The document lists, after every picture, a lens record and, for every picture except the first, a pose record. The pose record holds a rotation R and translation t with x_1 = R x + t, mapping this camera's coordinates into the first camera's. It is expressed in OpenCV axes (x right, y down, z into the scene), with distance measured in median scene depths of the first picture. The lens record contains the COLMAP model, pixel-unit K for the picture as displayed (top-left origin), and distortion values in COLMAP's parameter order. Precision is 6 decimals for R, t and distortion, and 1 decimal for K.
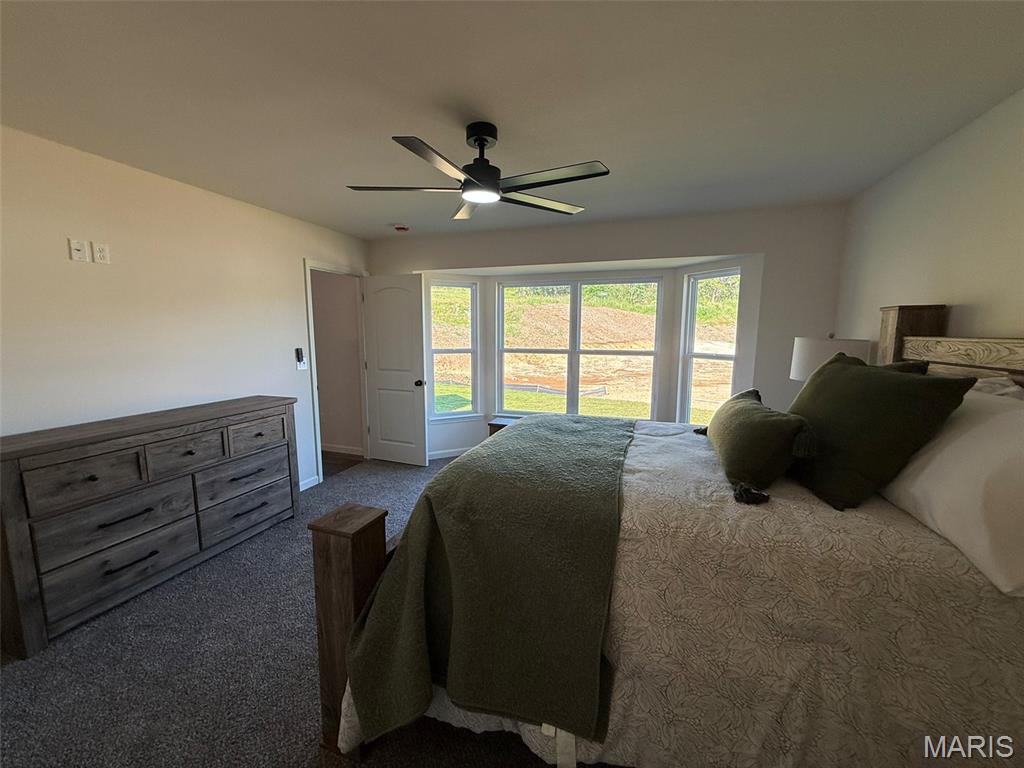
lens RADIAL K [[408.0, 0, 509.4], [0, 408.0, 382.8], [0, 0, 1]] dist [-0.002121, 0.000723]
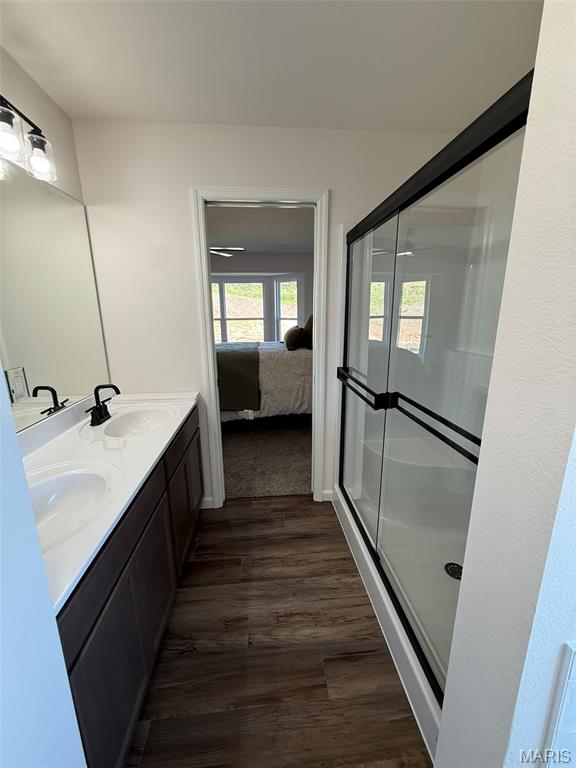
lens RADIAL K [[306.0, 0, 288.0], [0, 306.0, 384.0], [0, 0, 1]] dist [-0.002121, 0.000723]
pose [[0.910154, -0.108008, 0.399942, -0.633042], [0.065017, 0.990693, 0.119585, 0.269383], [-0.409136, -0.082838, 0.908705, -1.662776]]
